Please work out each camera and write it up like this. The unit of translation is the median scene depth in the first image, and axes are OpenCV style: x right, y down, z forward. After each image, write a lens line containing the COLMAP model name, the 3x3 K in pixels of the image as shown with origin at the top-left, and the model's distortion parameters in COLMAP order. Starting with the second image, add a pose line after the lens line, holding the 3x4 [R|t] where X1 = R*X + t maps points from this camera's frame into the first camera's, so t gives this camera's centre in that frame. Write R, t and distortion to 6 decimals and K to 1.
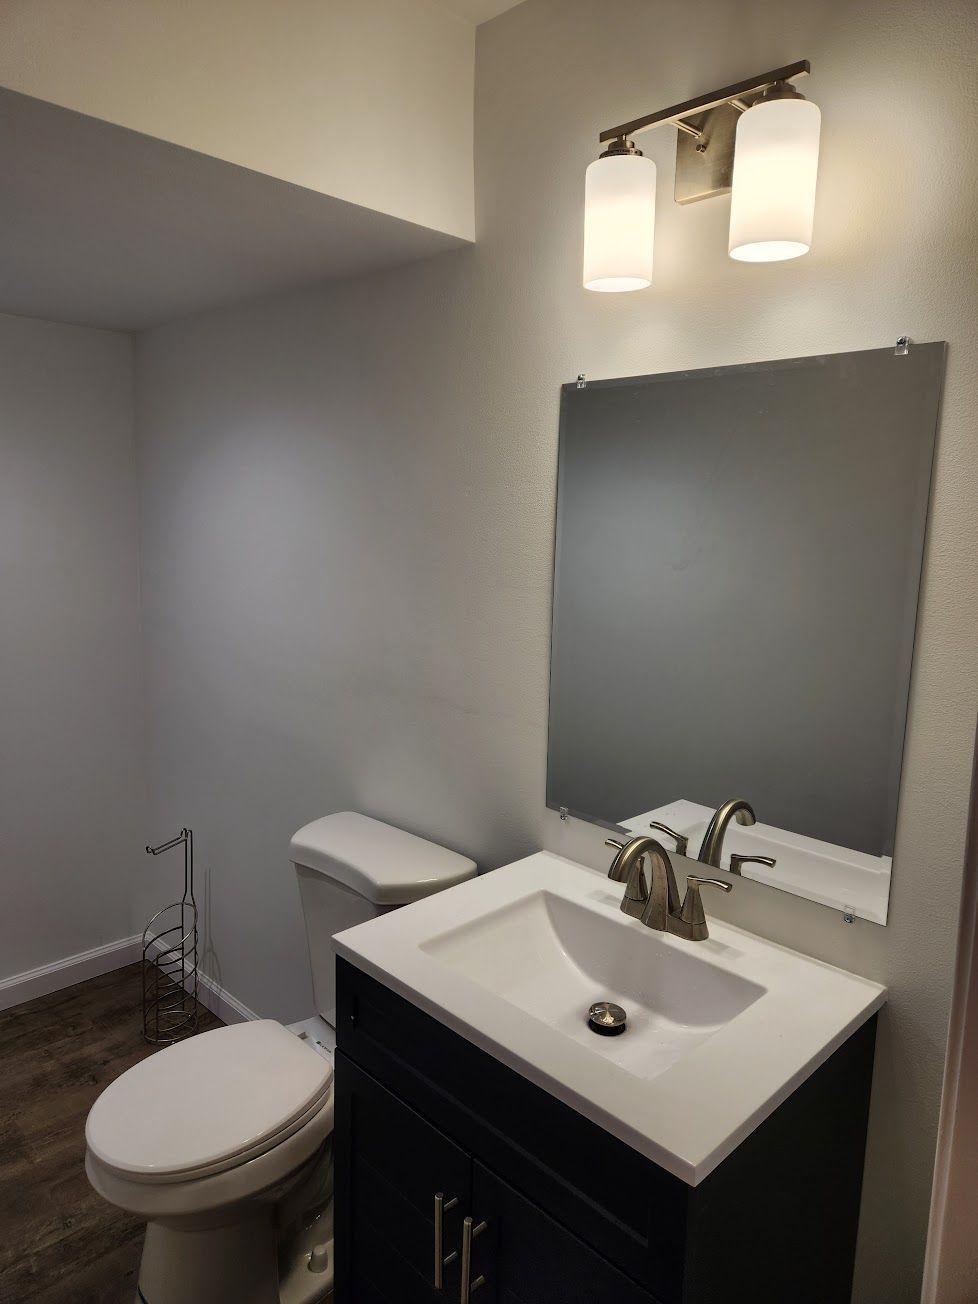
lens RADIAL K [[863.6, 0, 470.0], [0, 863.6, 628.6], [0, 0, 1]] dist [0.065394, -0.053272]
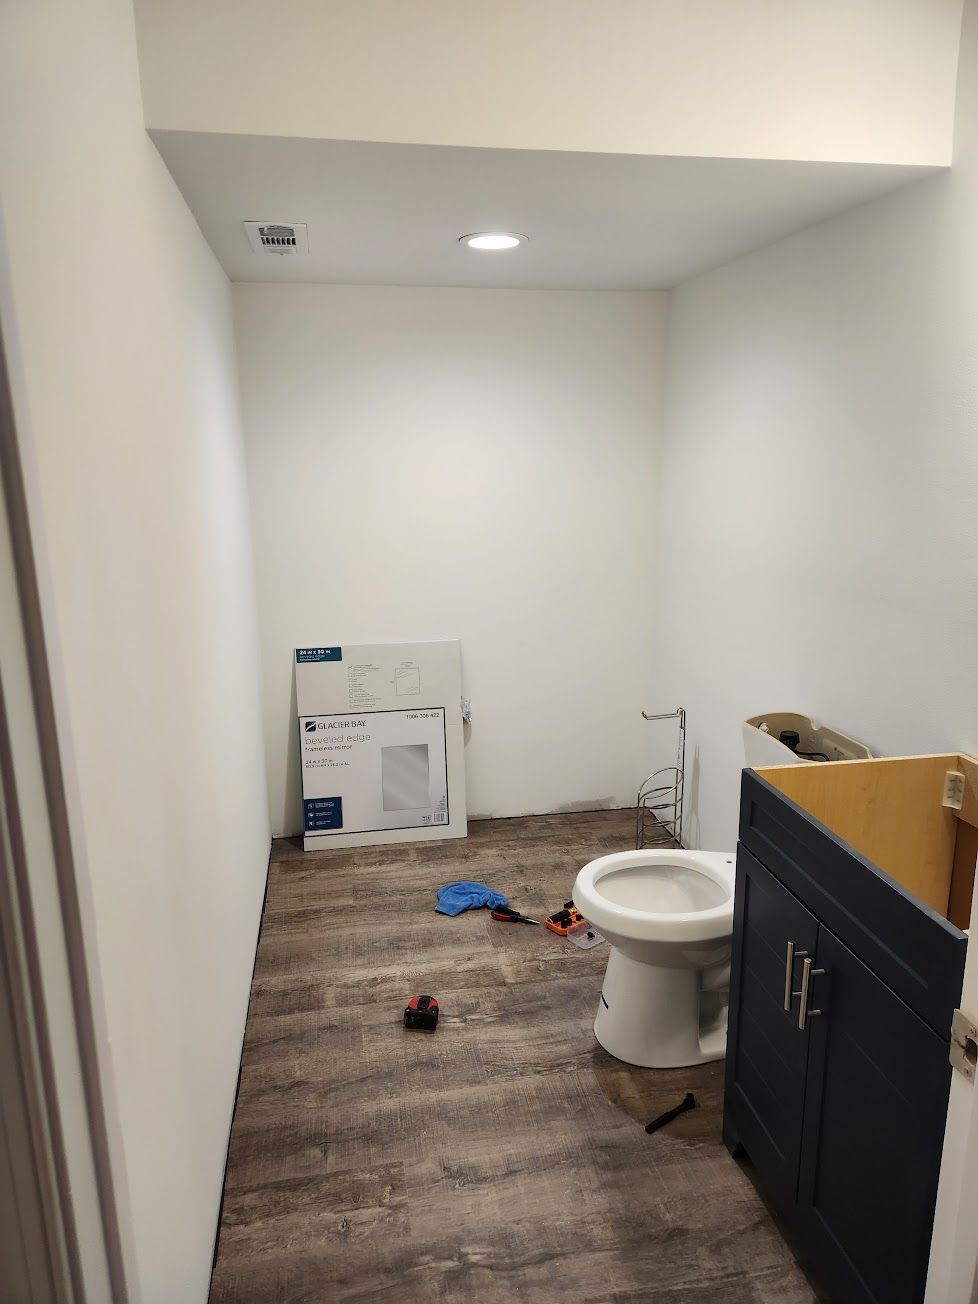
lens RADIAL K [[869.9, 0, 486.7], [0, 869.9, 649.1], [0, 0, 1]] dist [0.054592, -0.051467]
pose [[0.825833, 0.102303, -0.554558, 0.178699], [-0.054352, 0.993268, 0.102295, 0.056787], [0.561289, -0.054337, 0.825834, -0.220064]]
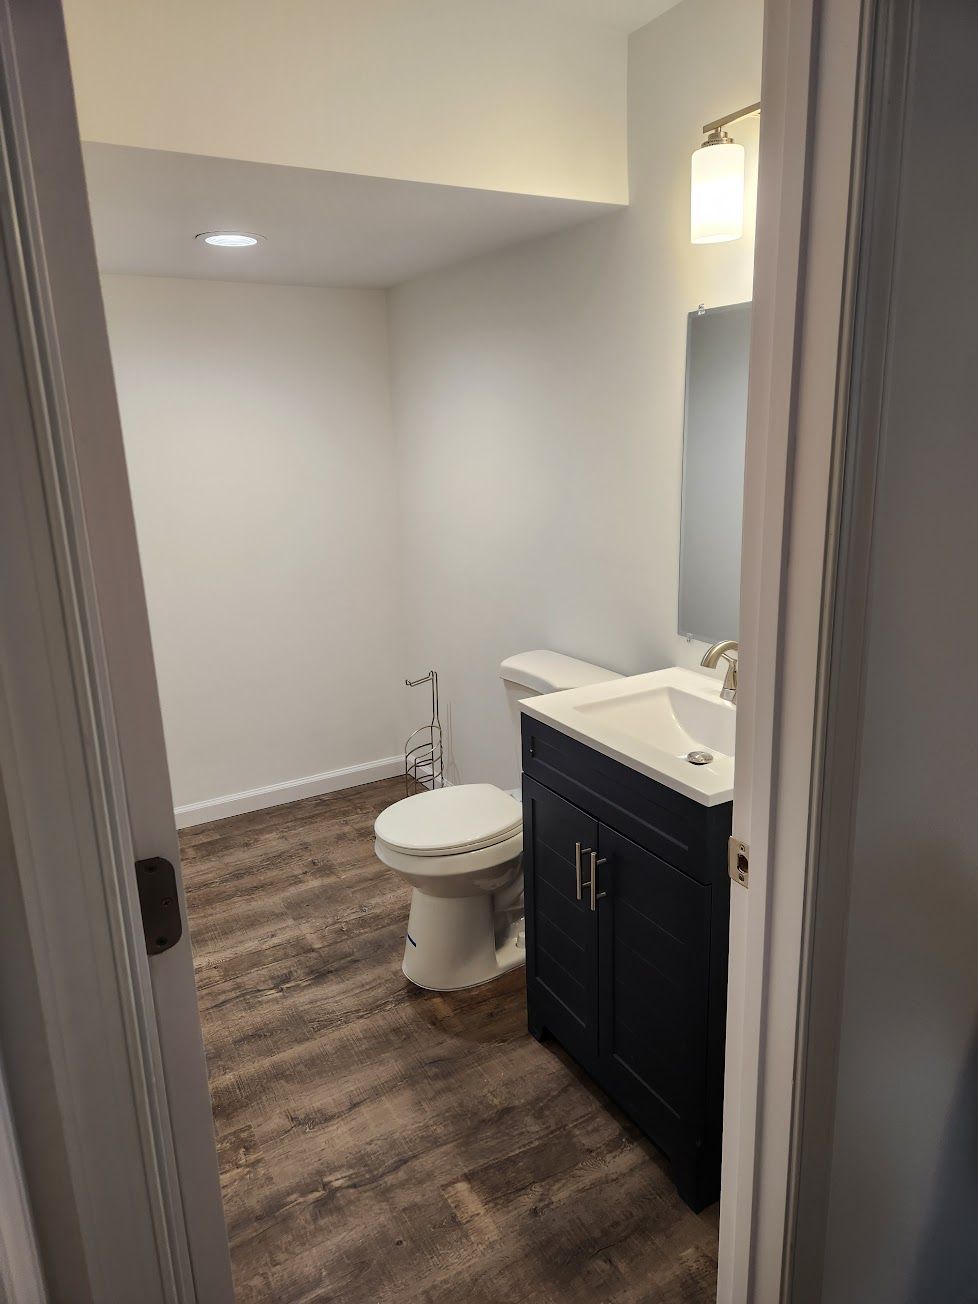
lens RADIAL K [[869.9, 0, 486.7], [0, 869.9, 649.1], [0, 0, 1]] dist [0.054592, -0.051467]
pose [[0.966639, 0.015913, -0.255646, 0.134661], [0.013111, 0.993686, 0.111428, 0.065055], [0.255805, -0.111063, 0.960327, -0.363876]]
